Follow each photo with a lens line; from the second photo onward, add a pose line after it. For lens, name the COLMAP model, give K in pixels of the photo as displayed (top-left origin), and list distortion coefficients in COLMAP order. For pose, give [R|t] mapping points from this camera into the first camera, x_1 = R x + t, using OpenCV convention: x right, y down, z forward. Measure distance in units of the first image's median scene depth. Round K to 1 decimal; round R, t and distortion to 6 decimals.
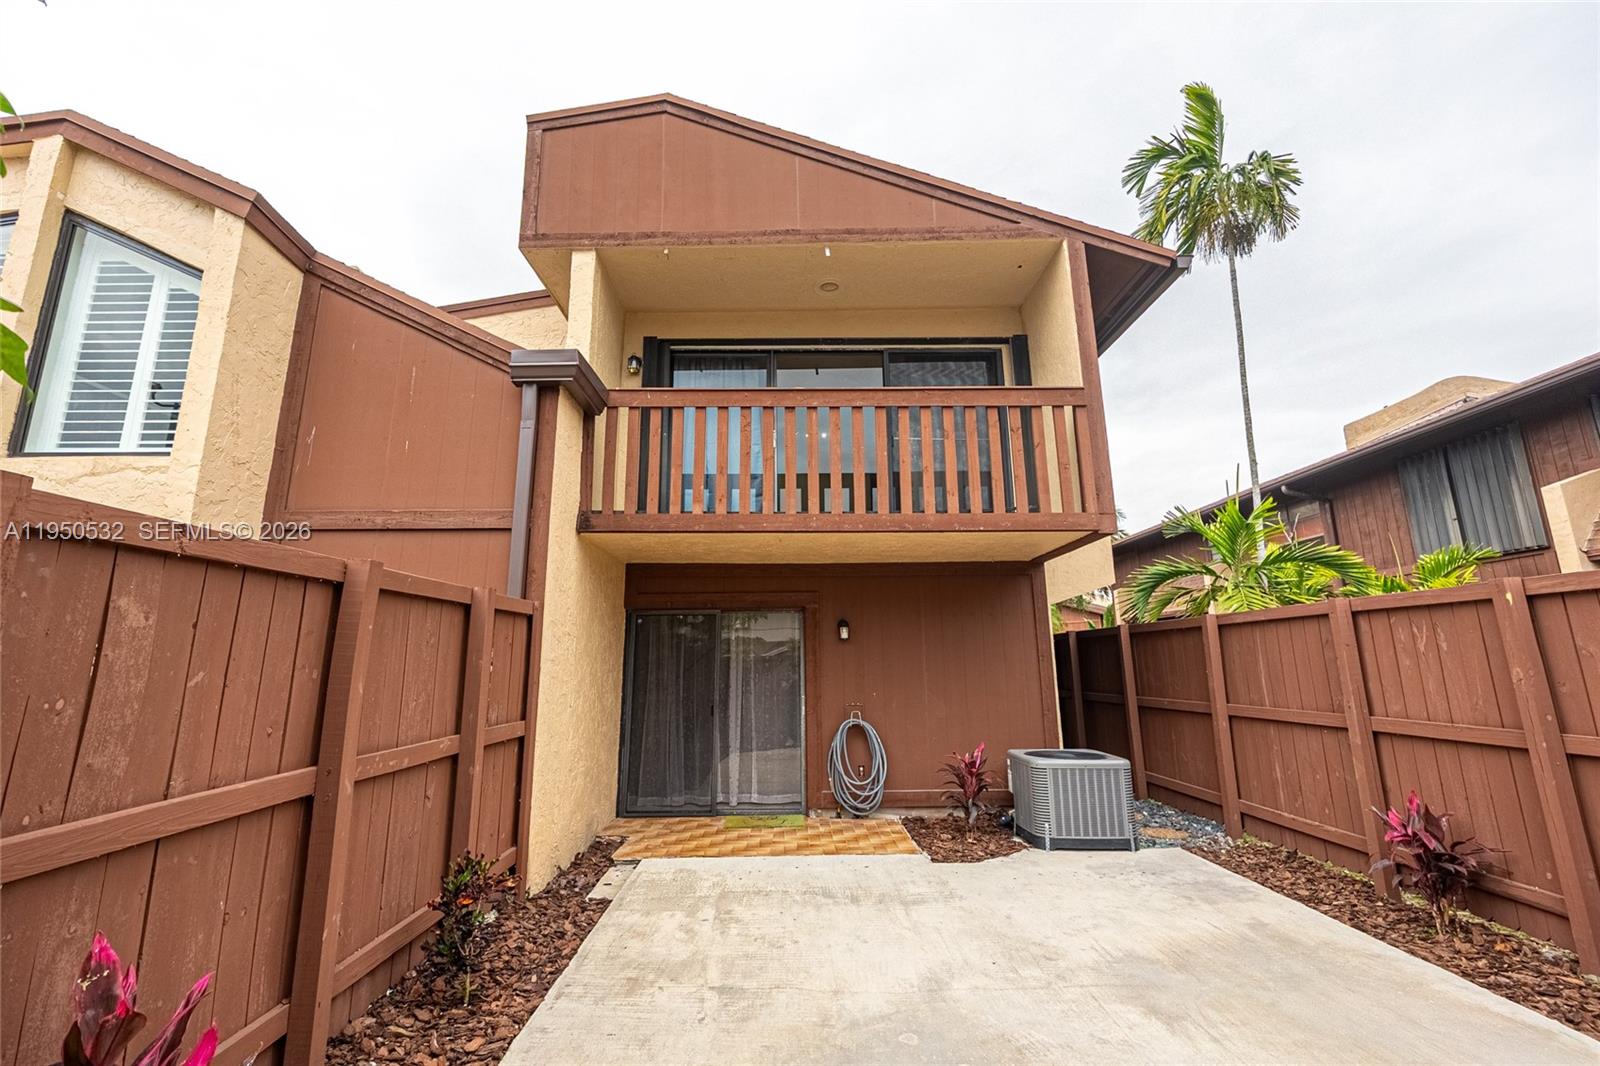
lens RADIAL K [[668.8, 0, 798.1], [0, 668.8, 527.5], [0, 0, 1]] dist [-0.006585, -0.000391]
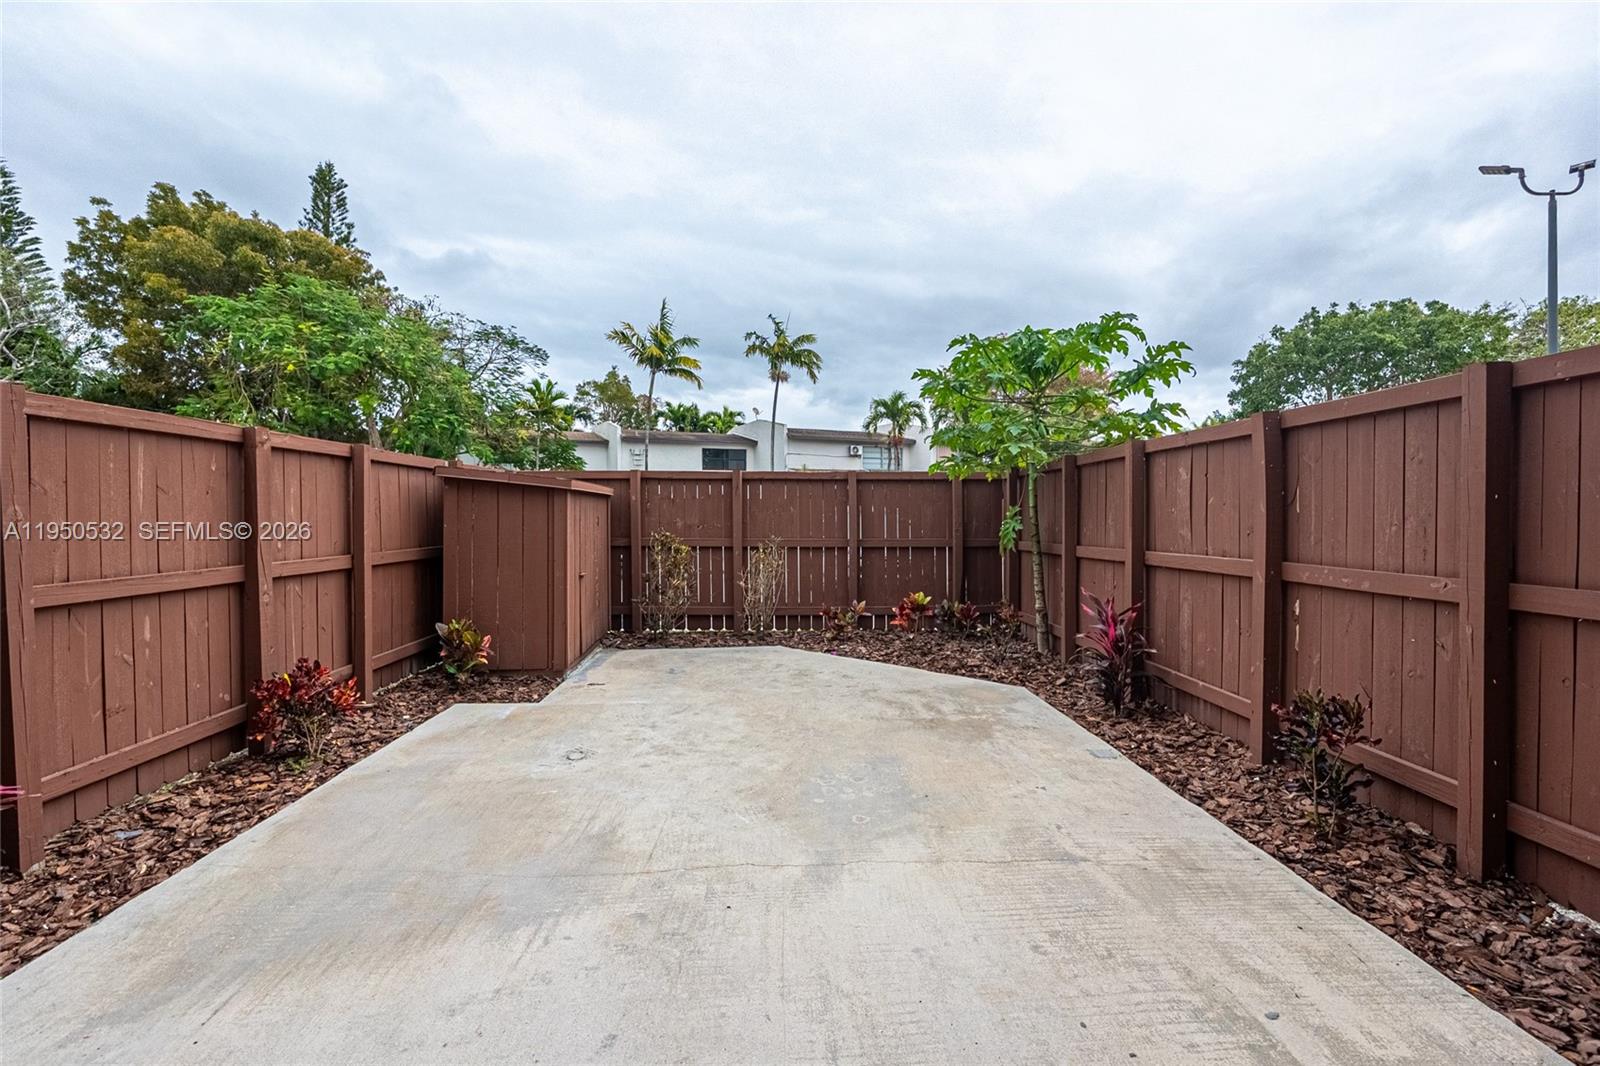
lens RADIAL K [[668.8, 0, 797.9], [0, 668.8, 522.3], [0, 0, 1]] dist [-0.006585, -0.000391]
pose [[-0.999860, 0.012387, -0.011263, 0.234773], [0.014293, 0.981875, -0.188991, 0.409169], [0.008718, -0.189125, -0.981914, 1.856716]]
